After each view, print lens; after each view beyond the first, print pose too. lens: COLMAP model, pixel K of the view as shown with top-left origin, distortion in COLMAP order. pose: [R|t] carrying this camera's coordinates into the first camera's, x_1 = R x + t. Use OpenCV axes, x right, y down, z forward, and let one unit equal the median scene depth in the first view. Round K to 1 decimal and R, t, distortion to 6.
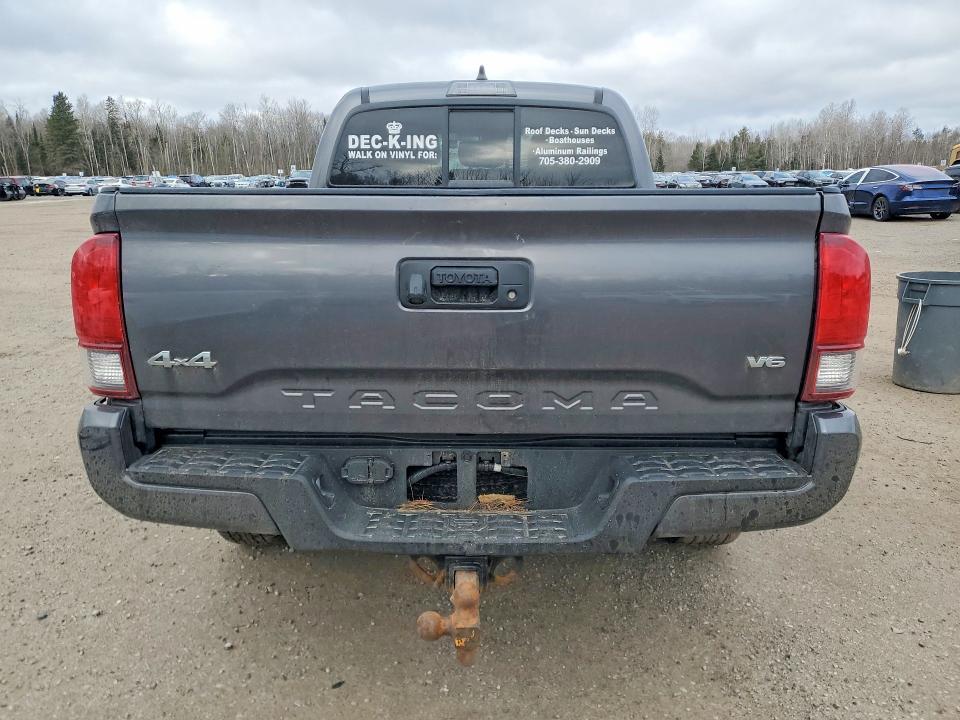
lens RADIAL K [[748.8, 0, 479.4], [0, 748.8, 357.4], [0, 0, 1]] dist [0.032380, 0.000041]
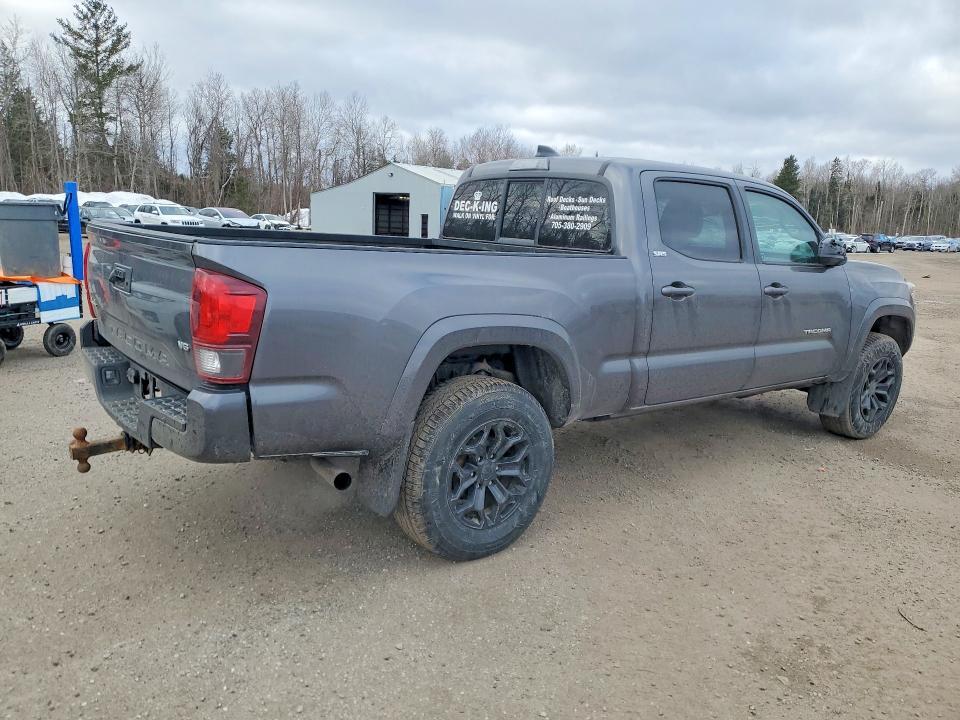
lens RADIAL K [[748.8, 0, 478.9], [0, 748.8, 362.3], [0, 0, 1]] dist [0.032380, 0.000041]
pose [[0.626278, 0.176493, -0.759359, 0.919272], [-0.225973, 0.973318, 0.039851, -0.077466], [0.746131, 0.146637, 0.649450, 0.202578]]
